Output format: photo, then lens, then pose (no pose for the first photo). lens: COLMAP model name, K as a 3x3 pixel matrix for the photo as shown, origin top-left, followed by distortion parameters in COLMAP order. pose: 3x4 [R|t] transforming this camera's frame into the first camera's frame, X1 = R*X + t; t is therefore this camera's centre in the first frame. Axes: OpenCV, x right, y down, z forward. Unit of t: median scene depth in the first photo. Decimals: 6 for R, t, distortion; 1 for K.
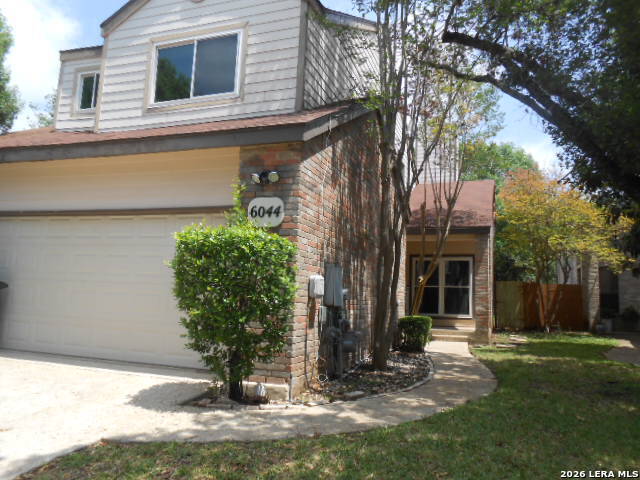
lens RADIAL K [[502.4, 0, 320.5], [0, 502.4, 246.1], [0, 0, 1]] dist [-0.038504, 0.050122]
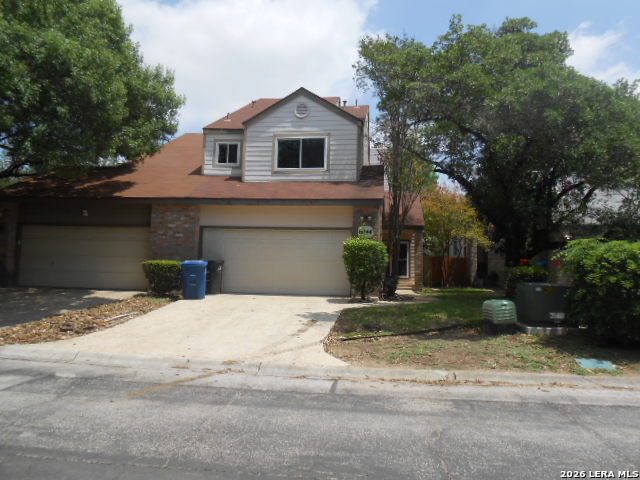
lens RADIAL K [[502.4, 0, 320.5], [0, 502.4, 246.1], [0, 0, 1]] dist [-0.038504, 0.050122]
pose [[0.976260, -0.004998, 0.216545, -0.591054], [-0.006590, 0.998586, 0.052758, -0.085391], [-0.216502, -0.052932, 0.974846, -0.968637]]
